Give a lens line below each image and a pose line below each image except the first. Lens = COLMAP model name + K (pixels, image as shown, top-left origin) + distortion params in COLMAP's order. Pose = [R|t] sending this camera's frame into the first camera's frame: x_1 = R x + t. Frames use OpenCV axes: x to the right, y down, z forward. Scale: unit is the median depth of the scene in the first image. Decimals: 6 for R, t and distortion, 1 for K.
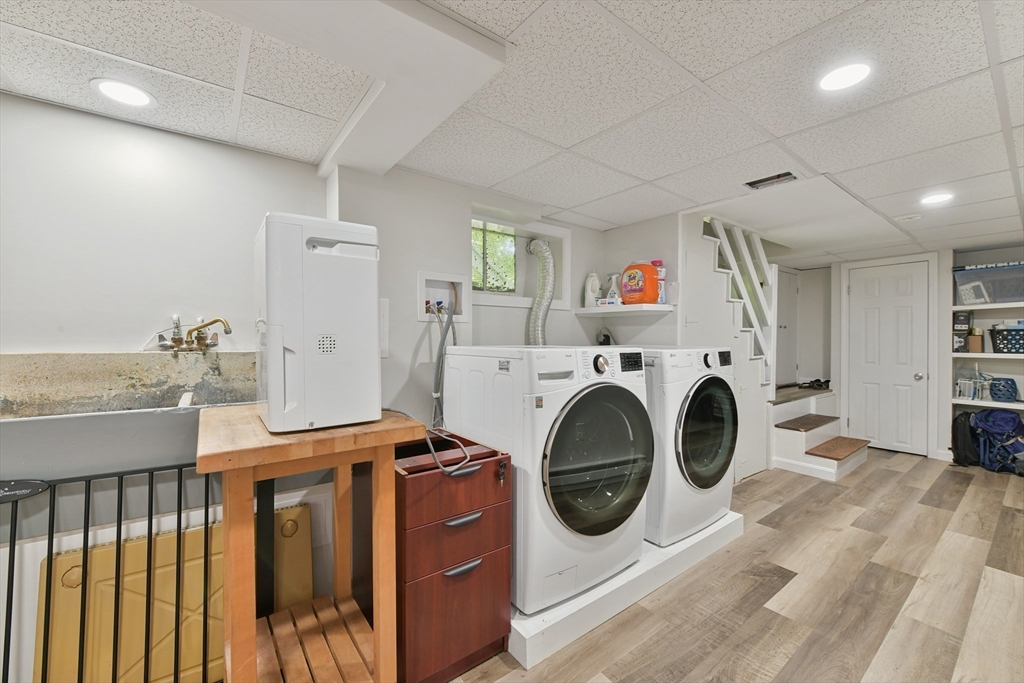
lens RADIAL K [[414.9, 0, 508.6], [0, 414.9, 339.9], [0, 0, 1]] dist [-0.006830, -0.000672]
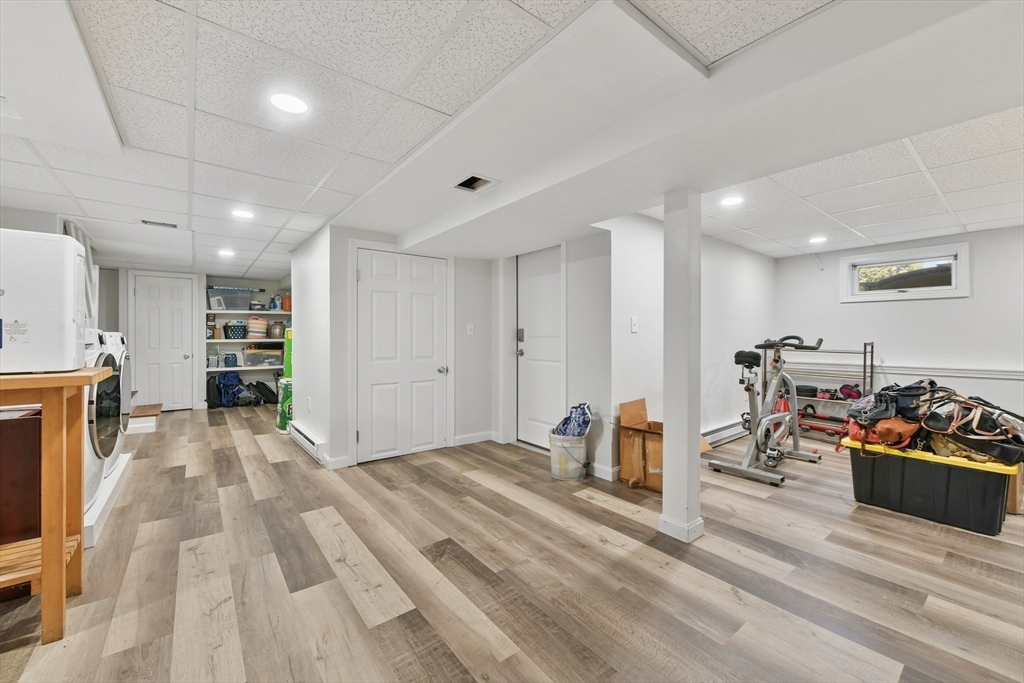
lens RADIAL K [[414.9, 0, 508.0], [0, 414.9, 340.6], [0, 0, 1]] dist [-0.006830, -0.000672]
pose [[0.006565, -0.009802, 0.999930, -0.511741], [0.001025, 0.999951, 0.009795, 0.021229], [-0.999978, 0.000961, 0.006575, -0.175401]]
